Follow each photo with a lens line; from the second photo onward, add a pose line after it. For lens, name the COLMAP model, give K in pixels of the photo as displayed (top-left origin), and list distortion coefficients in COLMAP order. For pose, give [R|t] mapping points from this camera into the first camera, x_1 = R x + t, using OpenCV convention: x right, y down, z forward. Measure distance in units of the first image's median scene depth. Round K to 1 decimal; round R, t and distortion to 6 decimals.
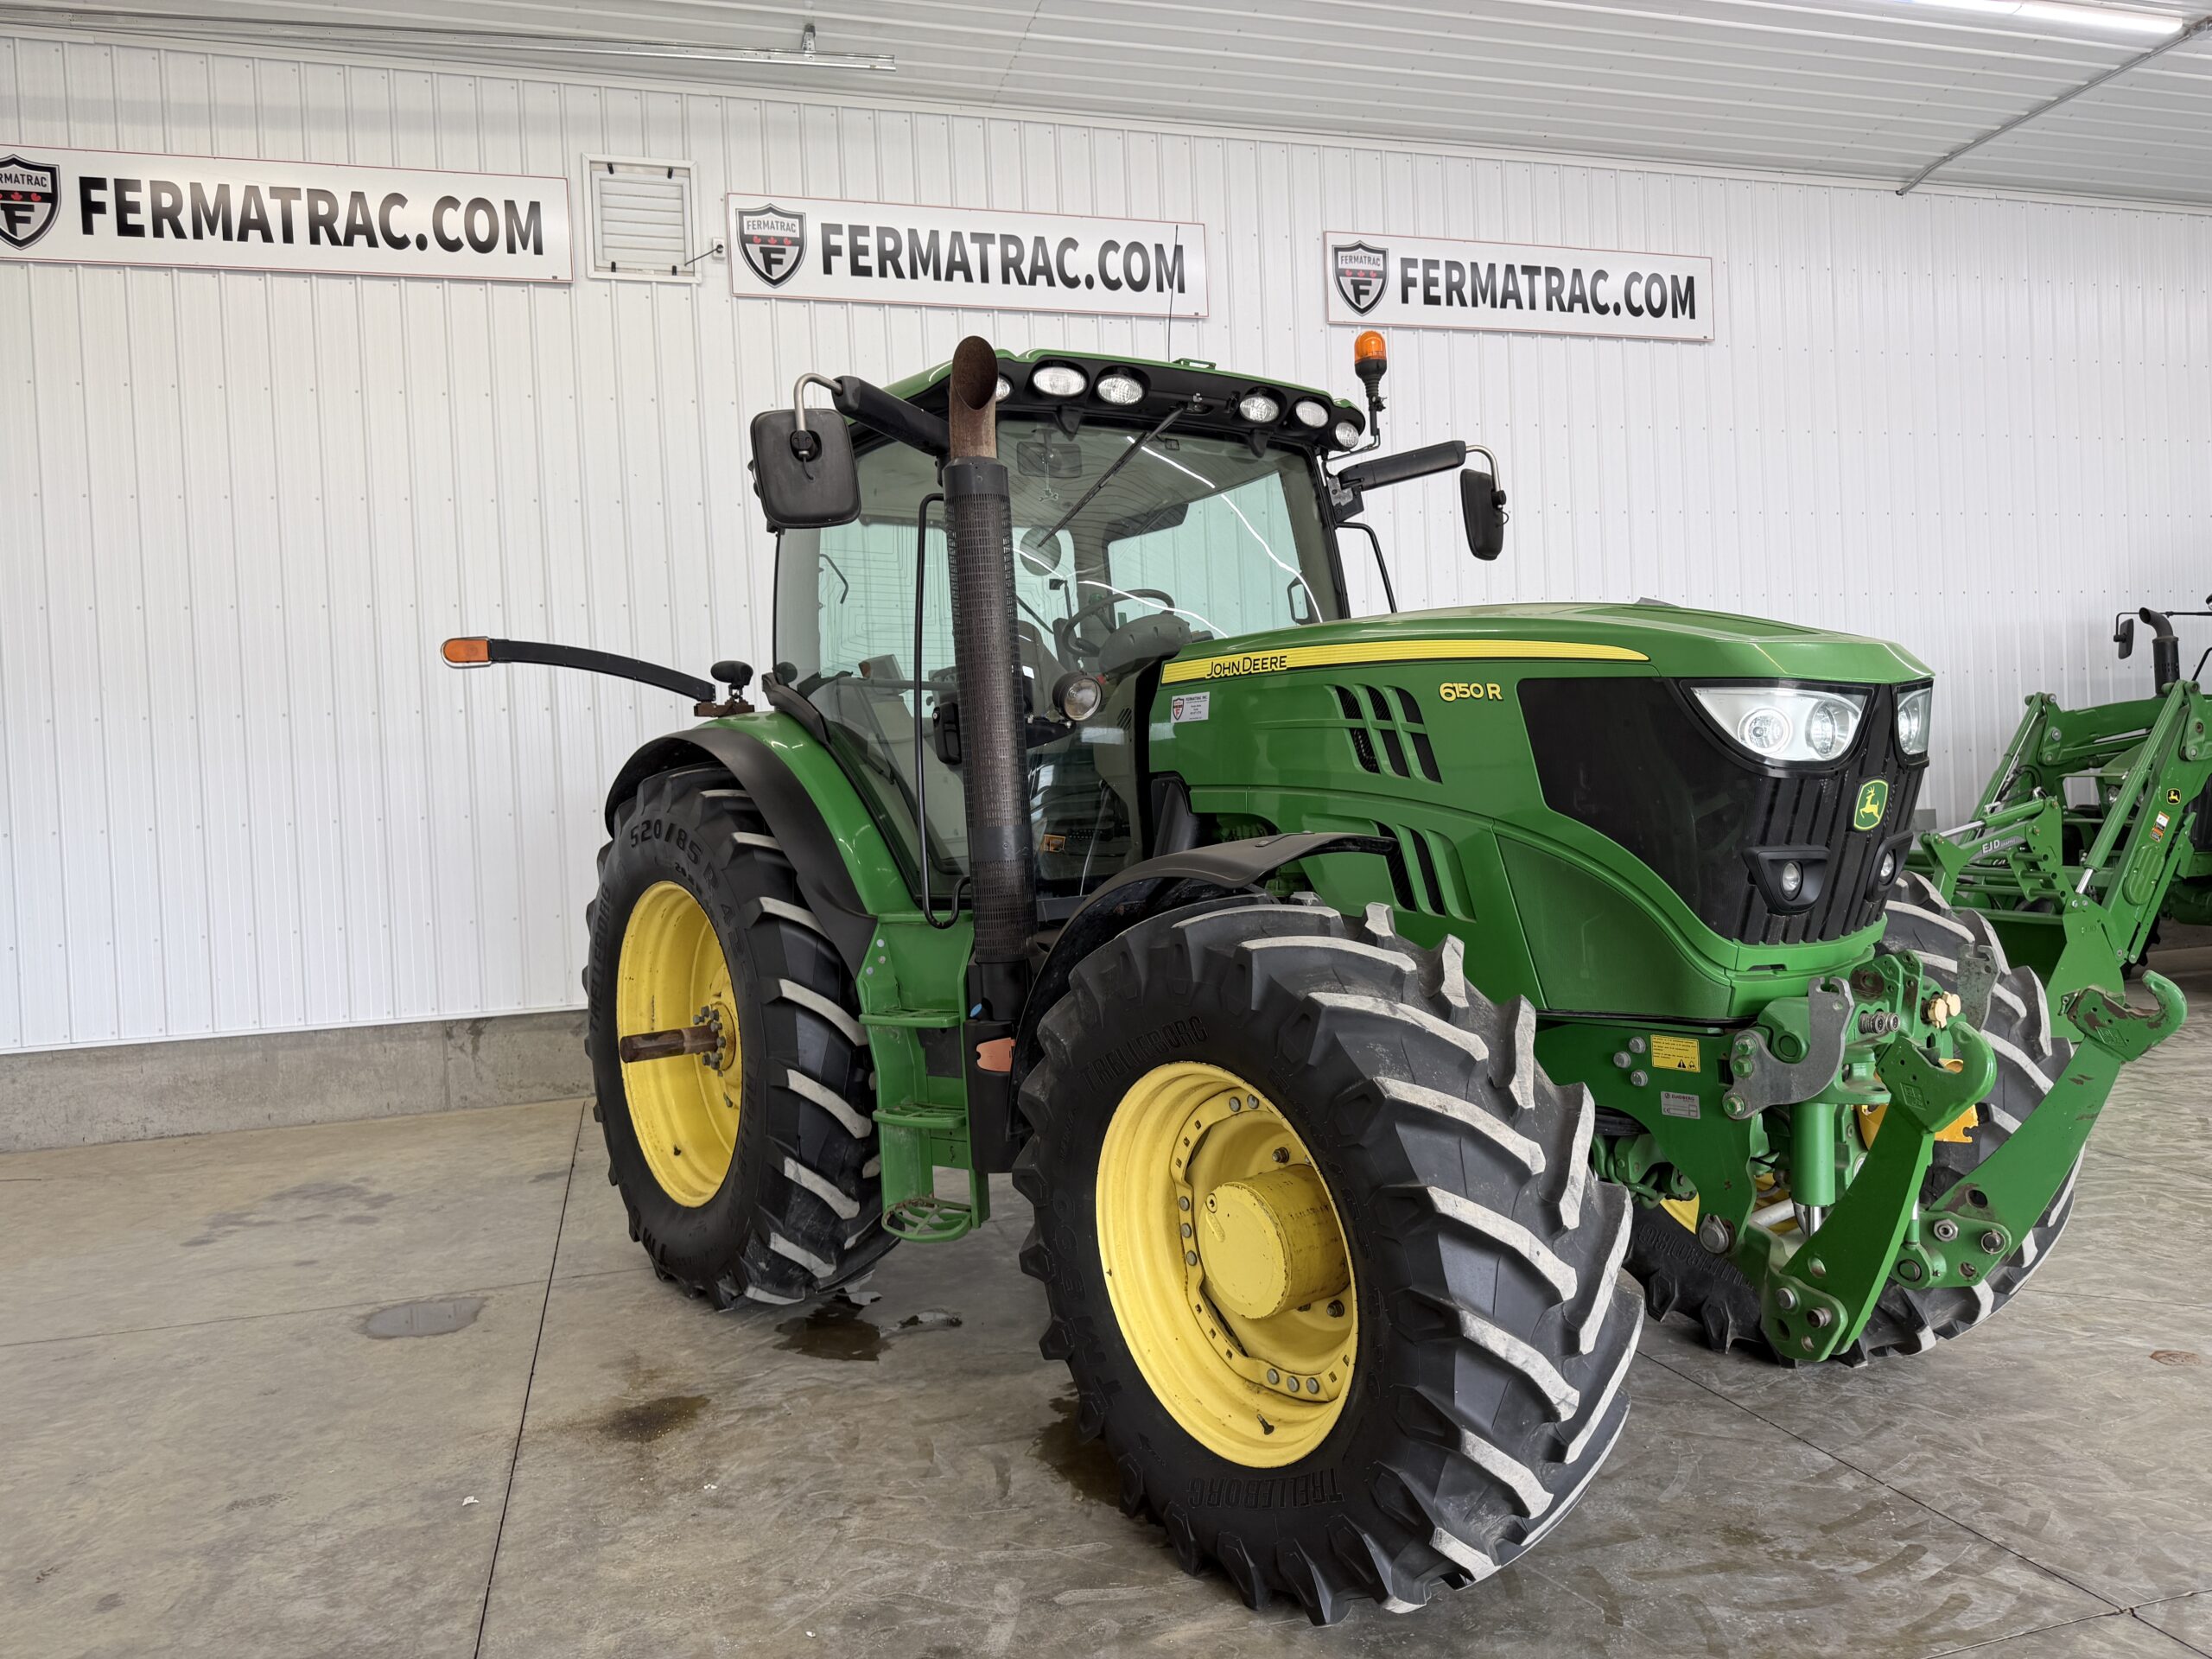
lens RADIAL K [[1579.0, 0, 1109.7], [0, 1579.0, 813.0], [0, 0, 1]] dist [0.026022, -0.028489]
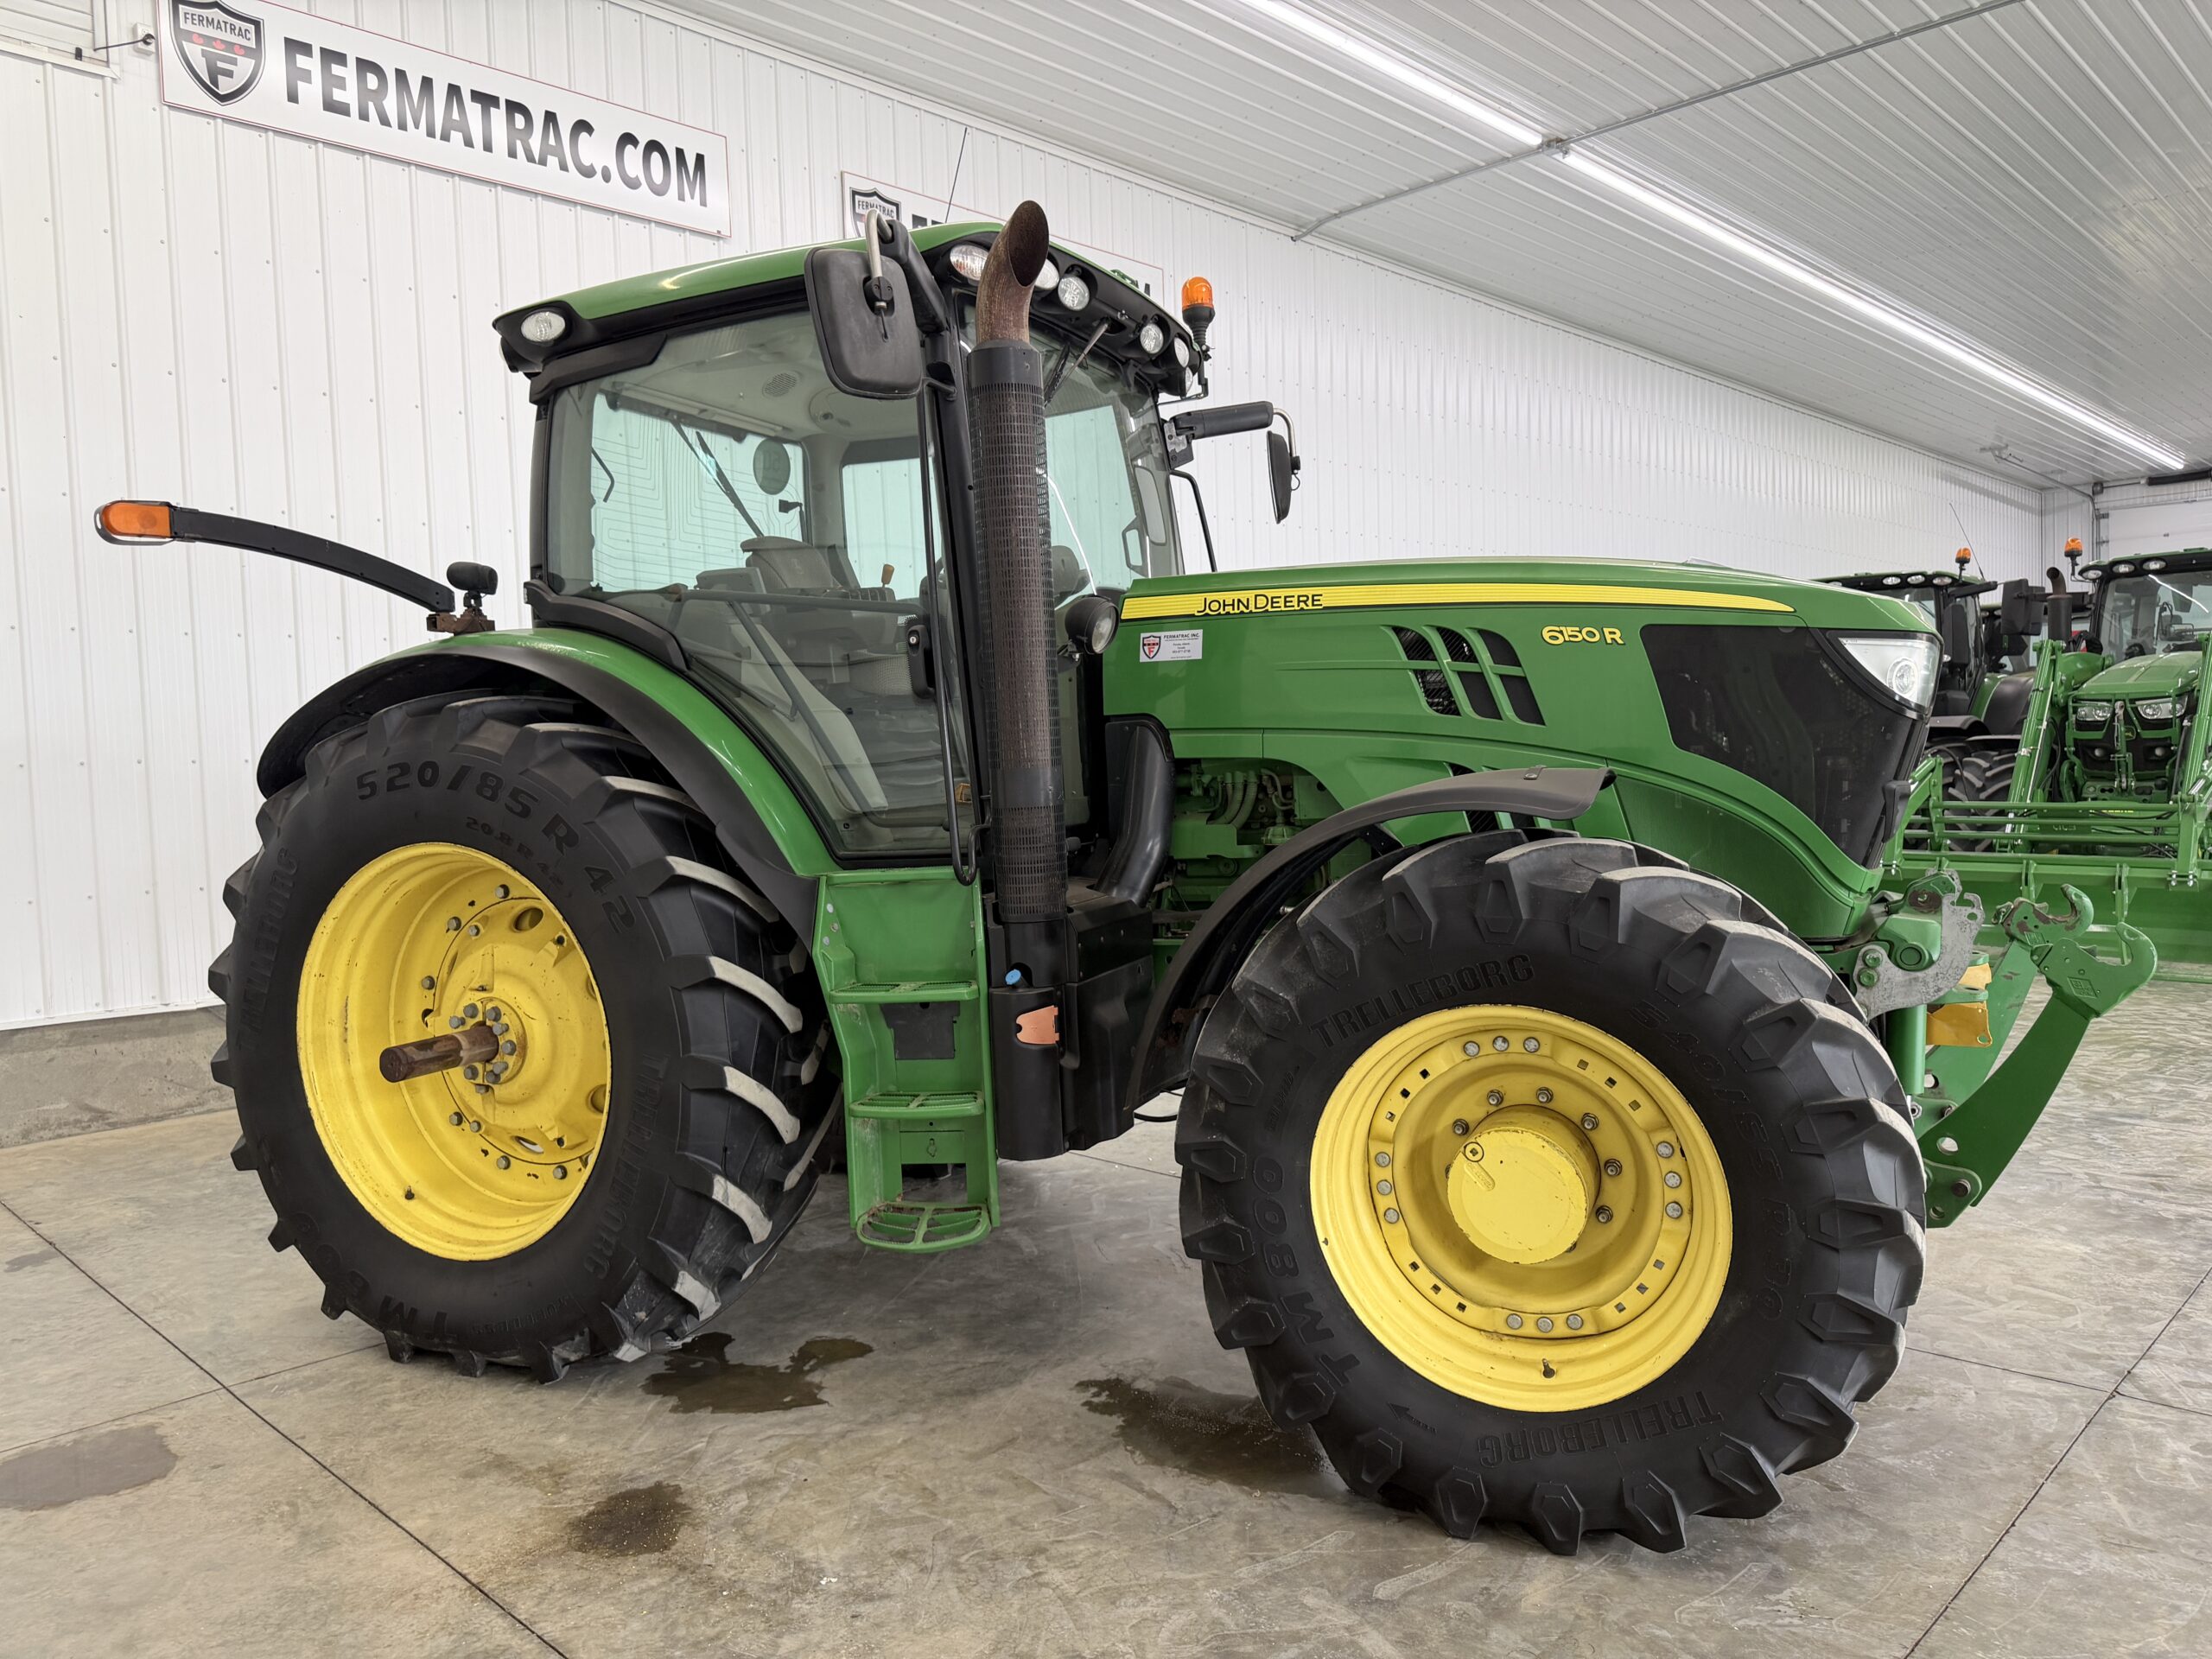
lens RADIAL K [[1574.7, 0, 1108.8], [0, 1574.7, 823.5], [0, 0, 1]] dist [0.032065, -0.044200]
pose [[0.873794, -0.004009, 0.486280, -0.452785], [-0.002979, 0.999903, 0.013598, 0.027177], [-0.486288, -0.013330, 0.873697, 0.208261]]
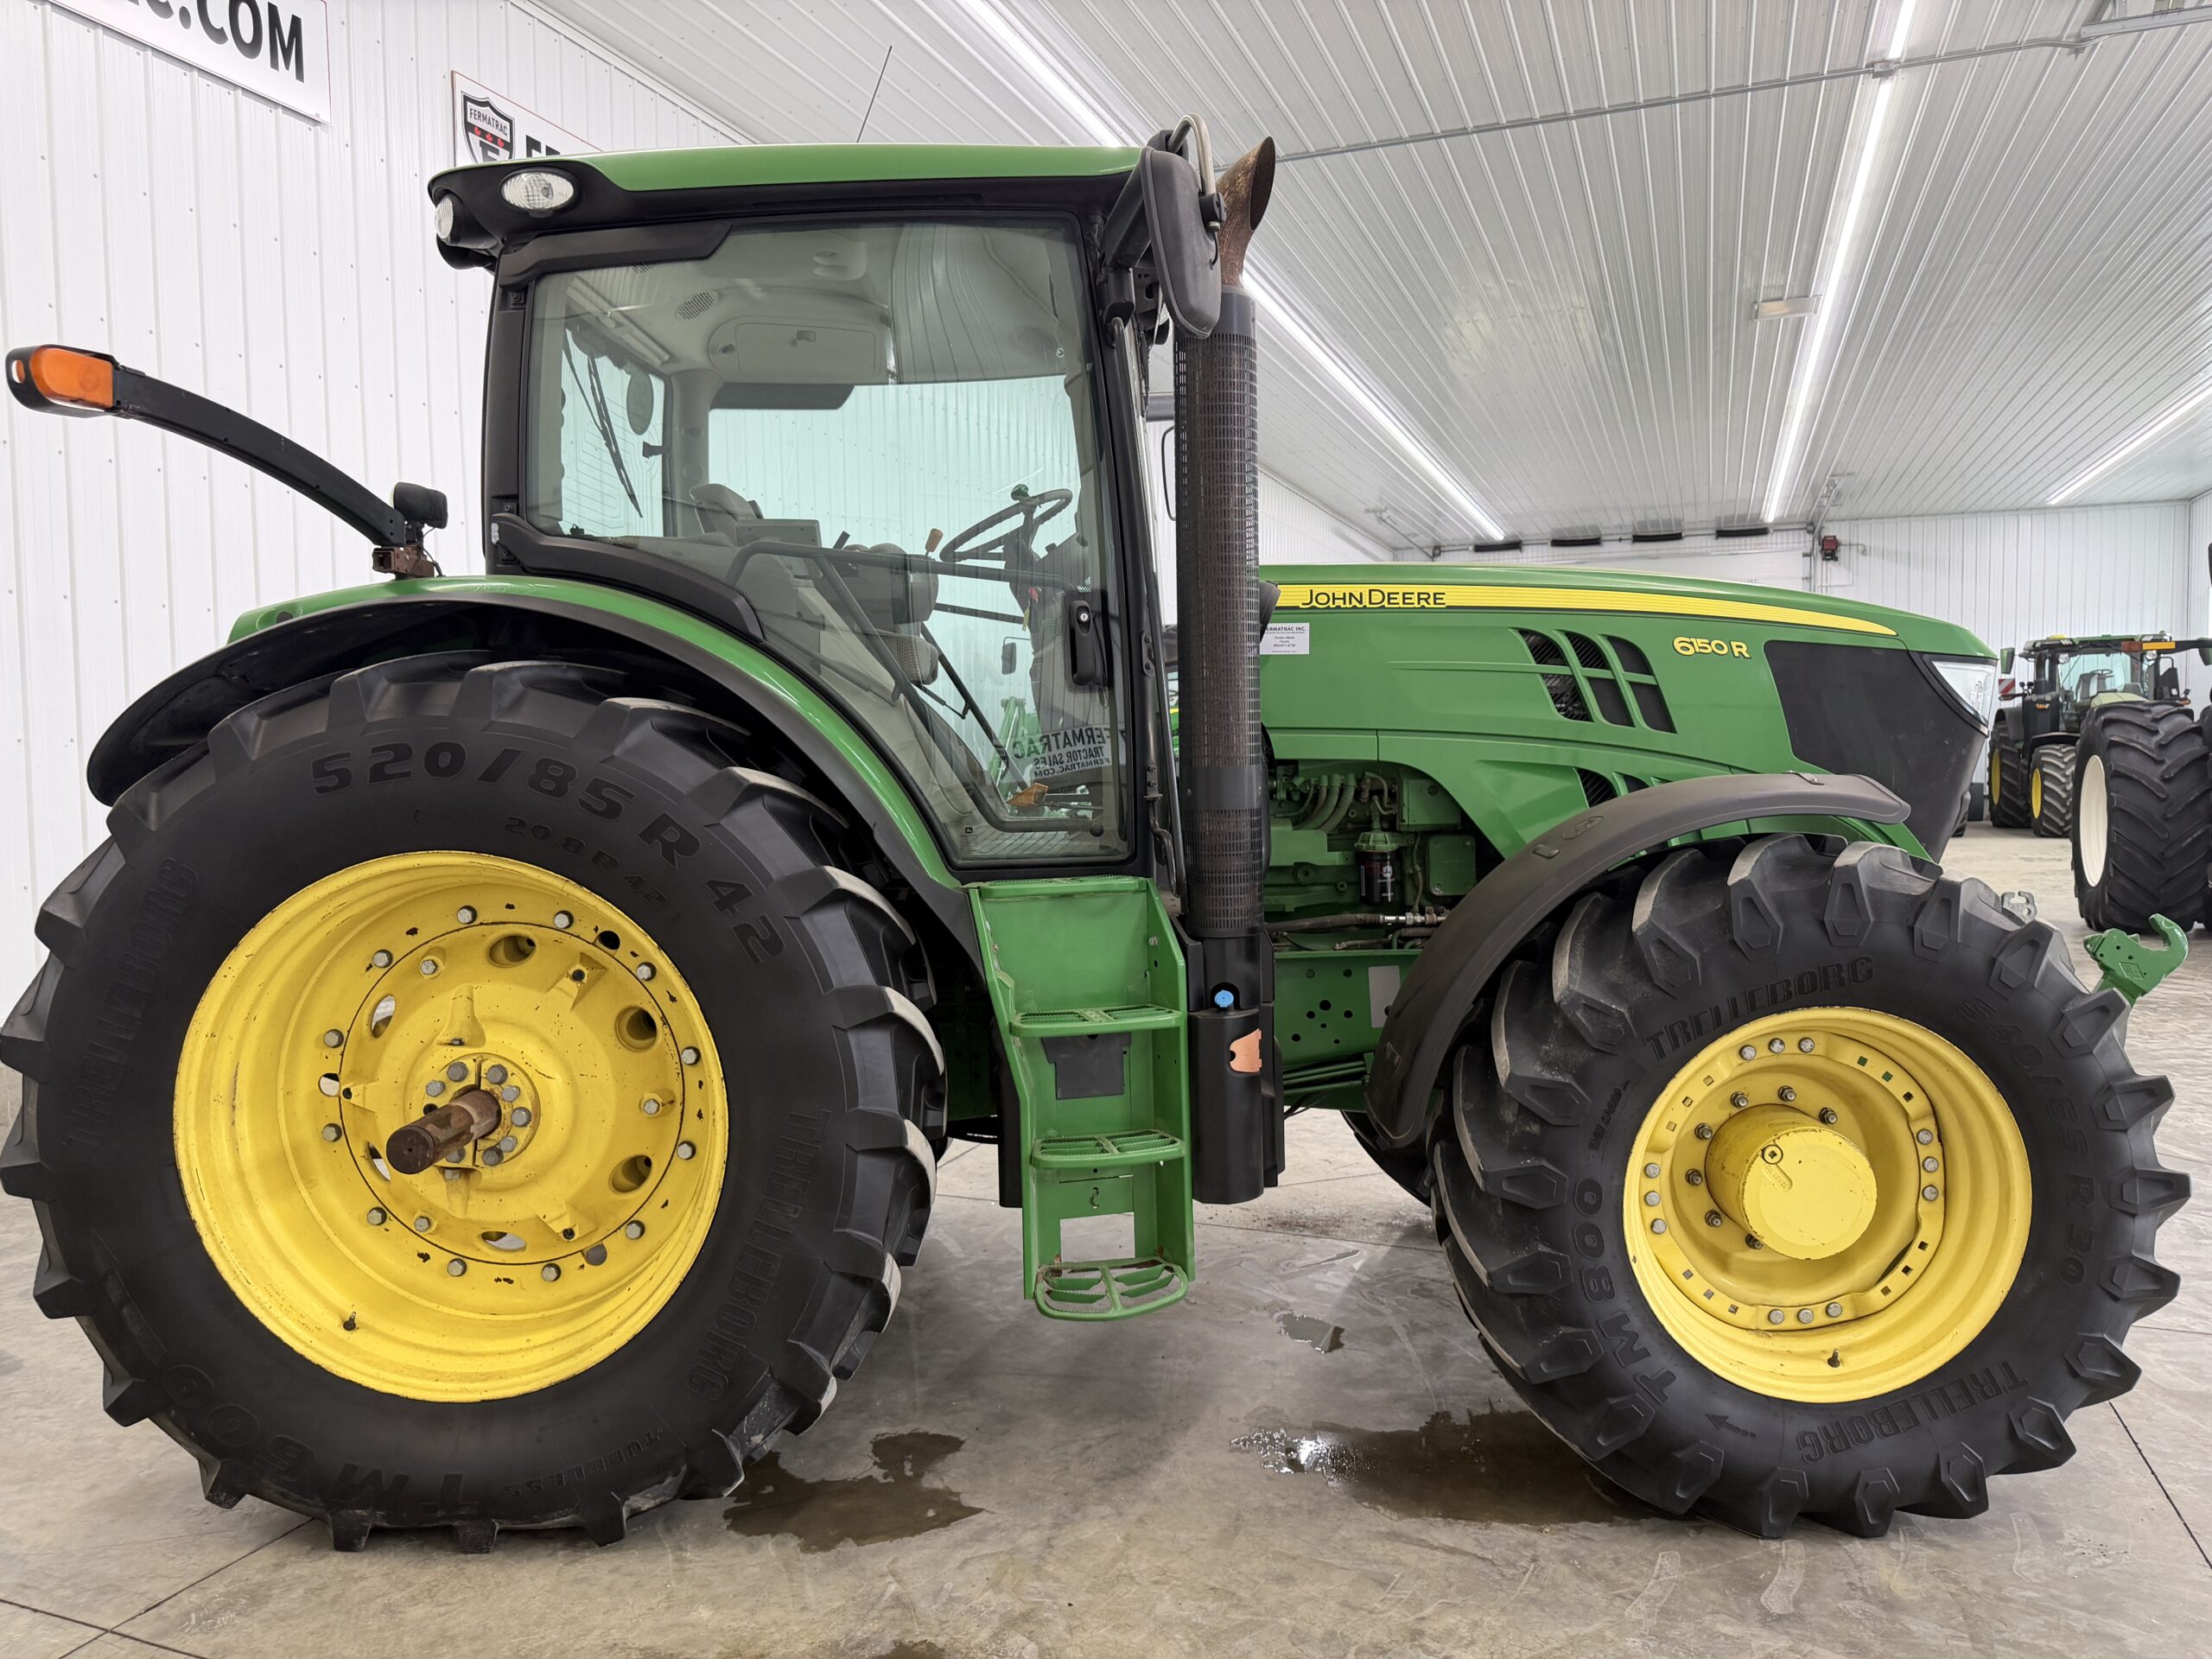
lens RADIAL K [[1577.8, 0, 1106.0], [0, 1577.8, 829.5], [0, 0, 1]] dist [0.004673, -0.003226]
pose [[0.613285, 0.000331, 0.789861, -0.722323], [-0.009053, 0.999937, 0.006610, 0.035524], [-0.789810, -0.011205, 0.613250, 0.557439]]
